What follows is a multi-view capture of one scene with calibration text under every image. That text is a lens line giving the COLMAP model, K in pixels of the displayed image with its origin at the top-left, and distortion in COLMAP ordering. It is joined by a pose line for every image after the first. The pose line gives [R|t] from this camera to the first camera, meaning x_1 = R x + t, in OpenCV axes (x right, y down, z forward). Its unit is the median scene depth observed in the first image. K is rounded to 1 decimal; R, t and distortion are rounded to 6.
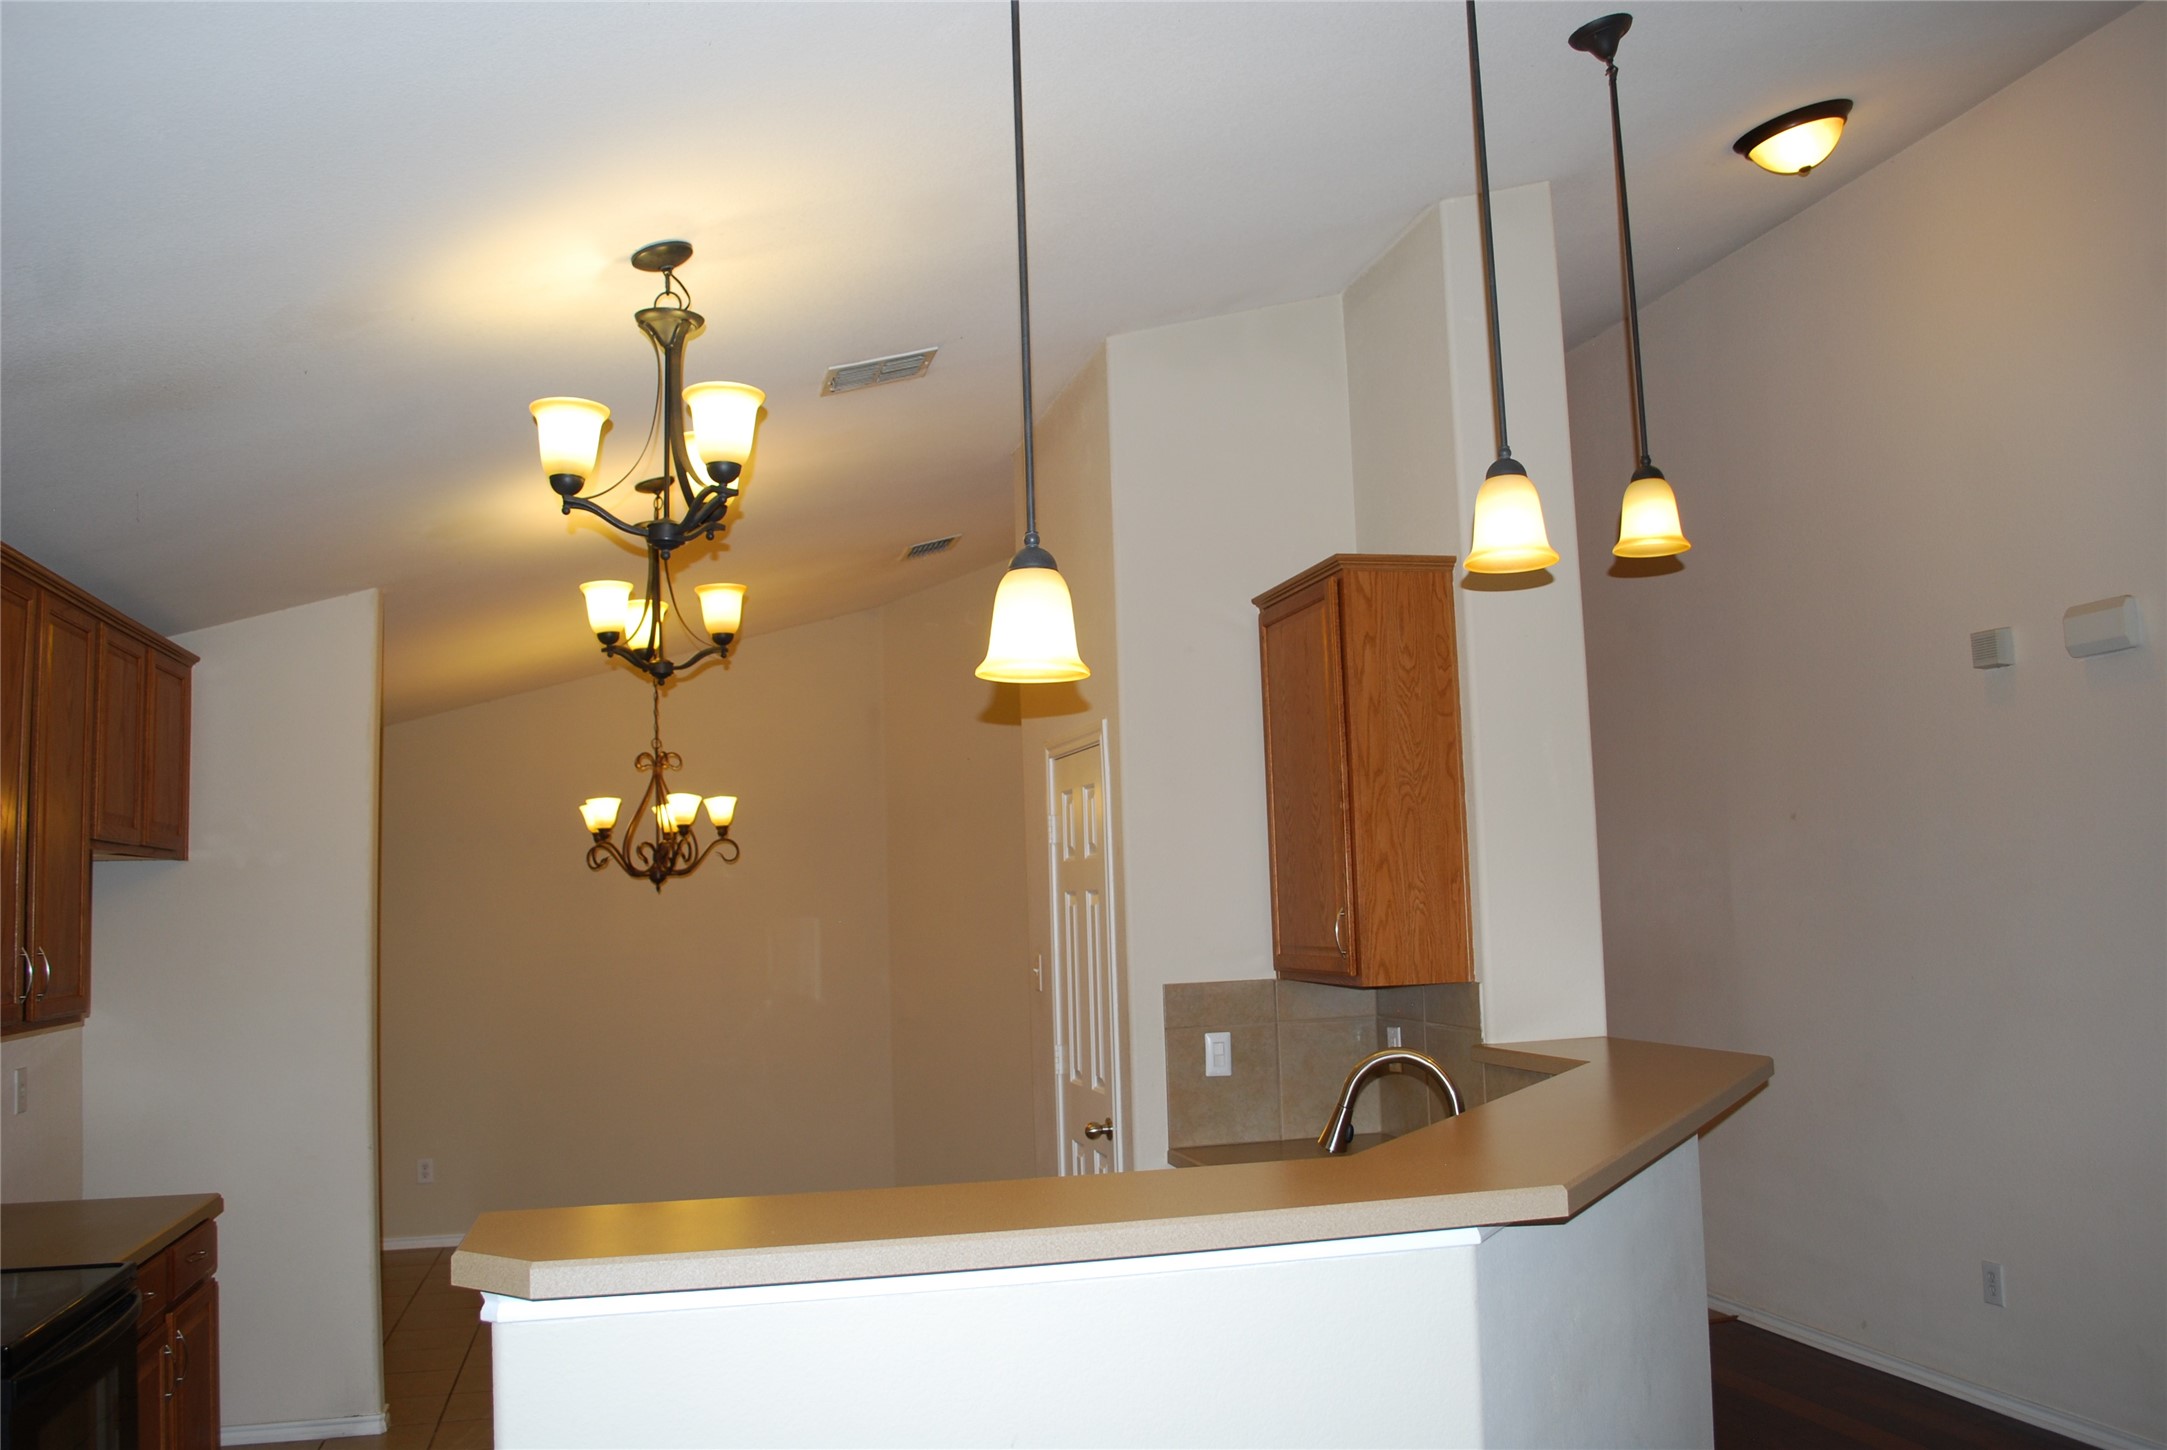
lens RADIAL K [[1697.7, 0, 1086.1], [0, 1697.7, 721.9], [0, 0, 1]] dist [-0.086908, 0.017945]
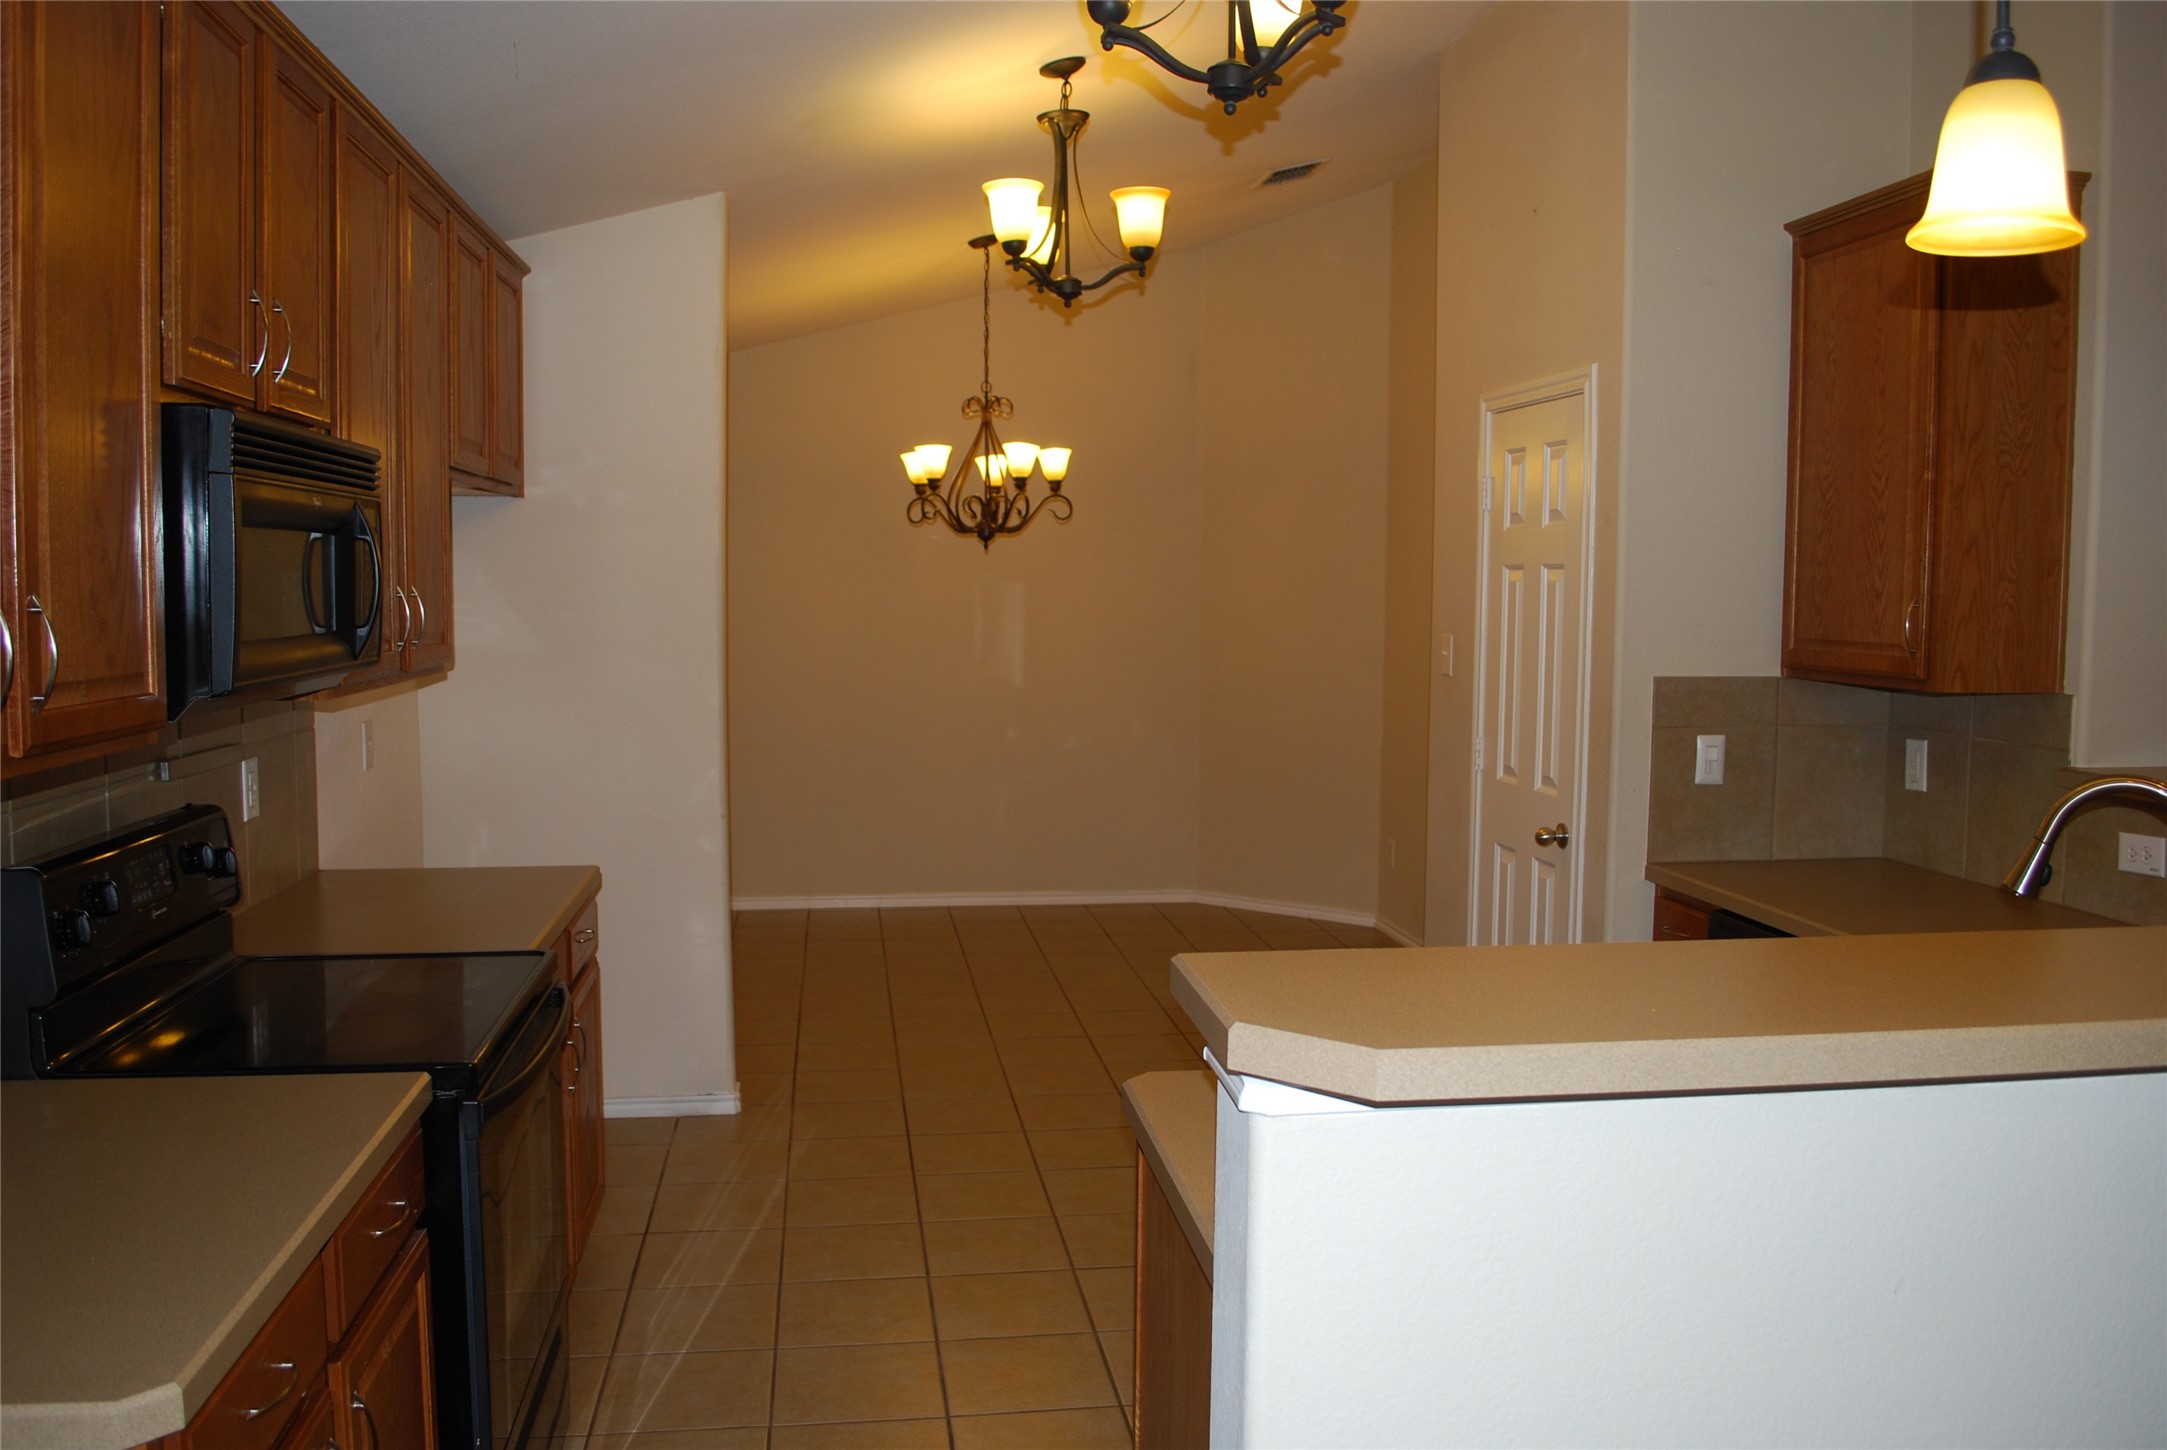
lens RADIAL K [[1697.7, 0, 1089.2], [0, 1697.7, 720.7], [0, 0, 1]] dist [-0.086908, 0.017945]
pose [[0.993930, 0.048300, -0.098844, -0.148262], [-0.028879, 0.981511, 0.189216, 0.022296], [0.106155, -0.185213, 0.976948, 0.123261]]
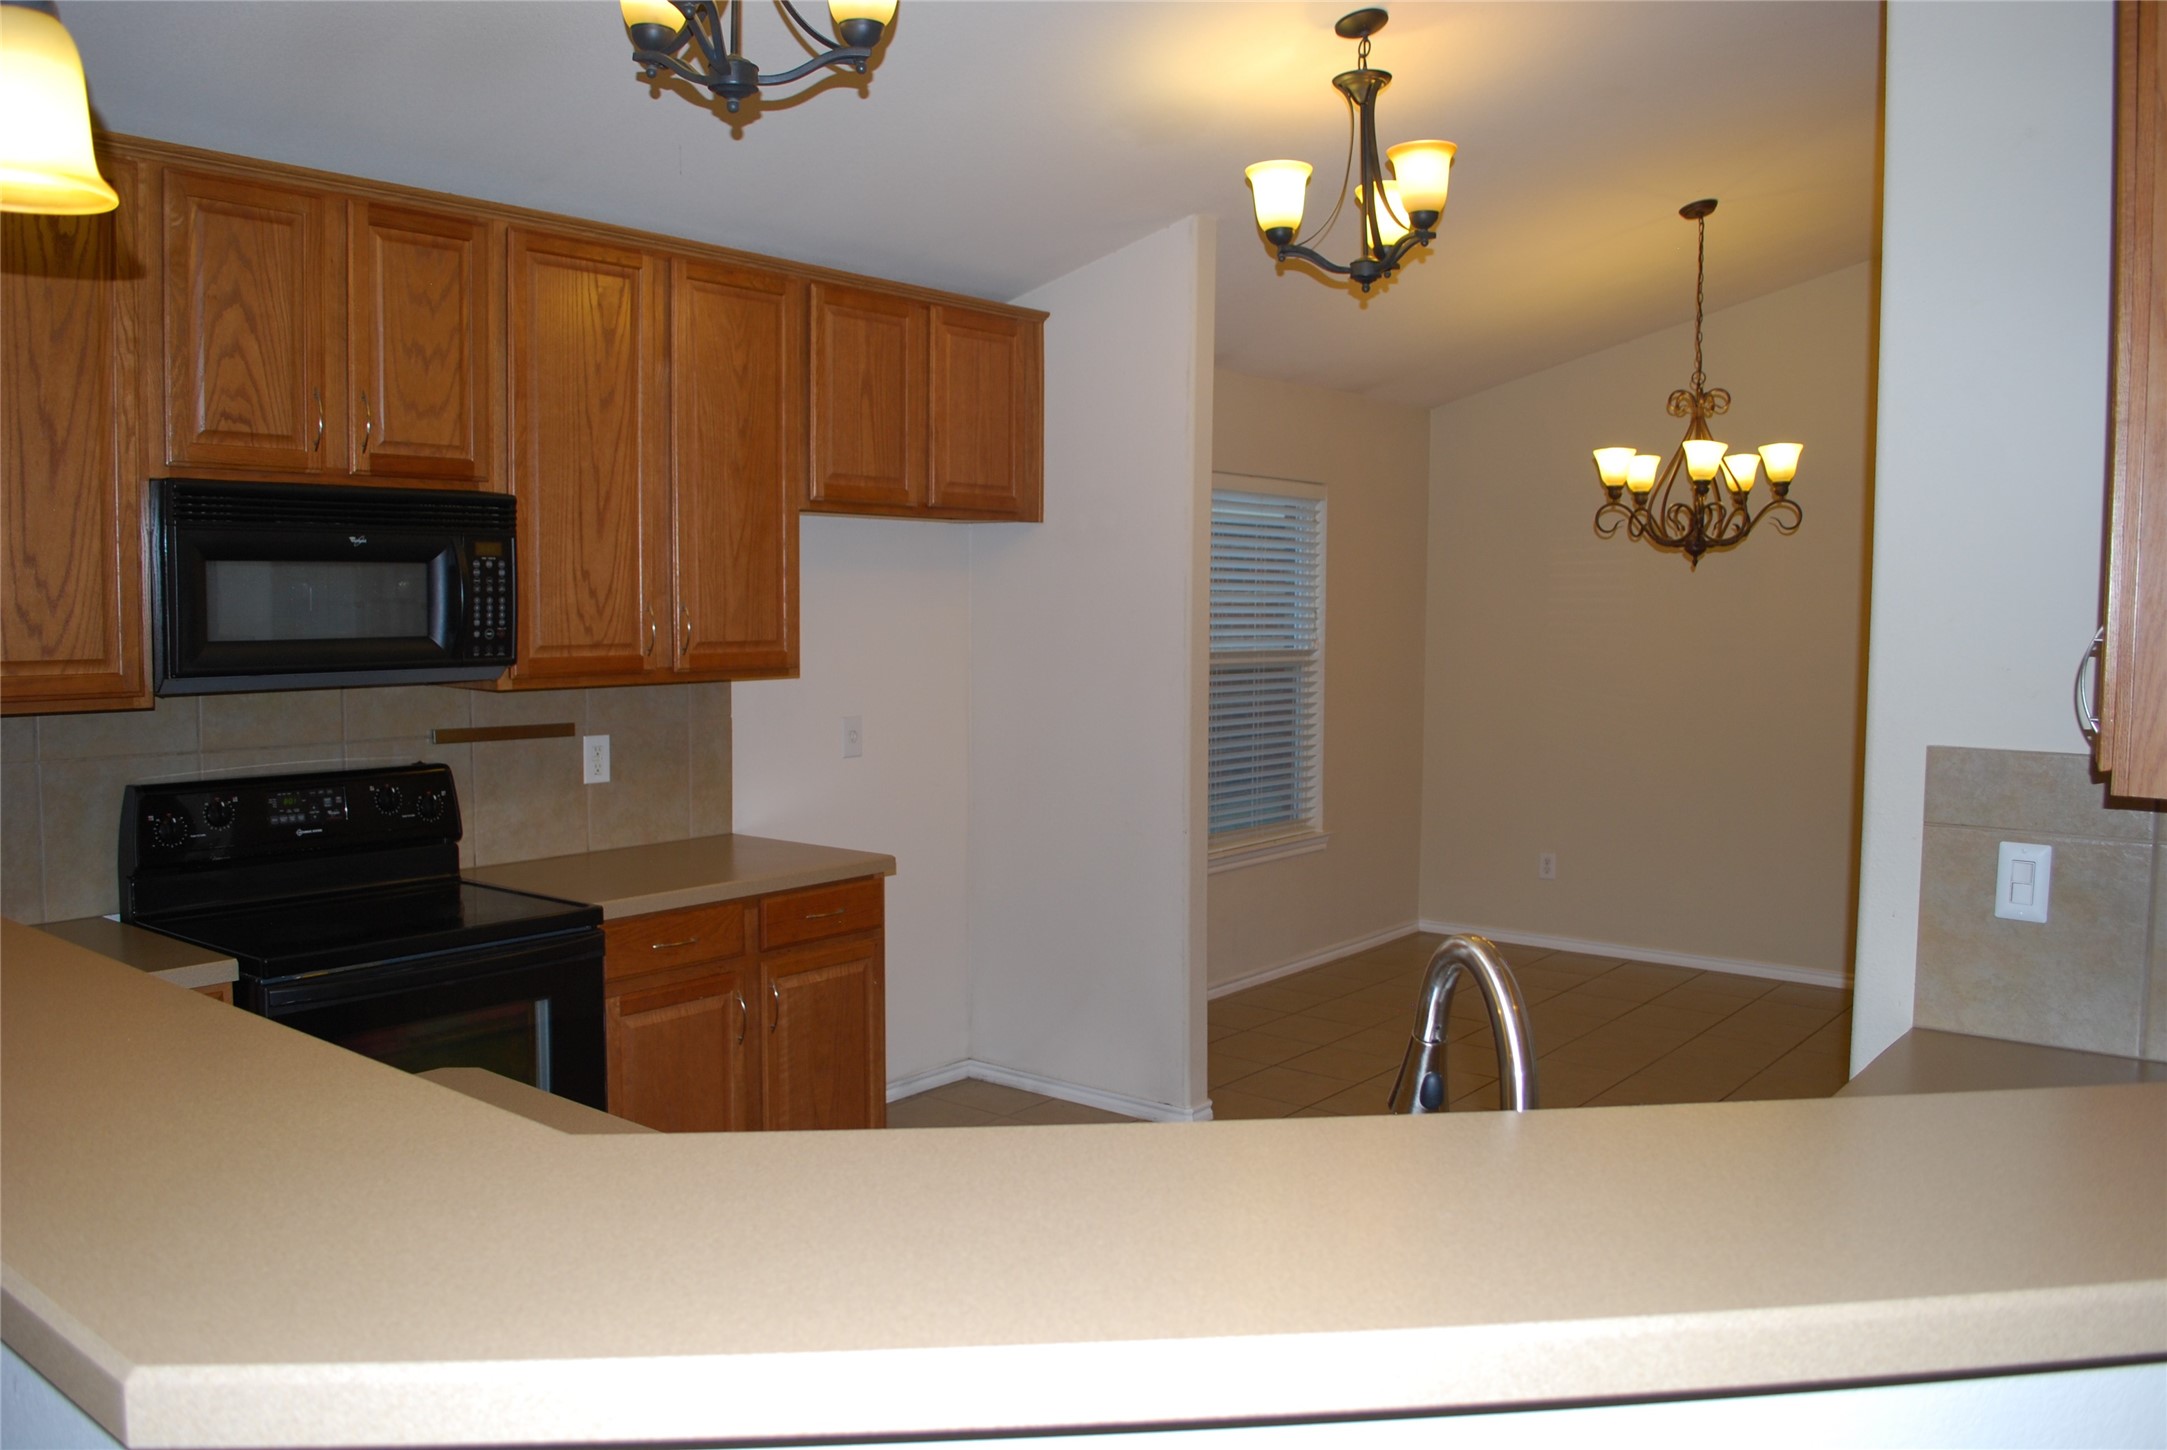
lens RADIAL K [[1697.7, 0, 1078.0], [0, 1697.7, 723.9], [0, 0, 1]] dist [-0.086908, 0.017945]
pose [[0.597959, 0.098766, -0.795418, 0.303640], [0.057270, 0.984578, 0.165306, 0.038111], [0.799478, -0.144400, 0.583081, 0.430954]]
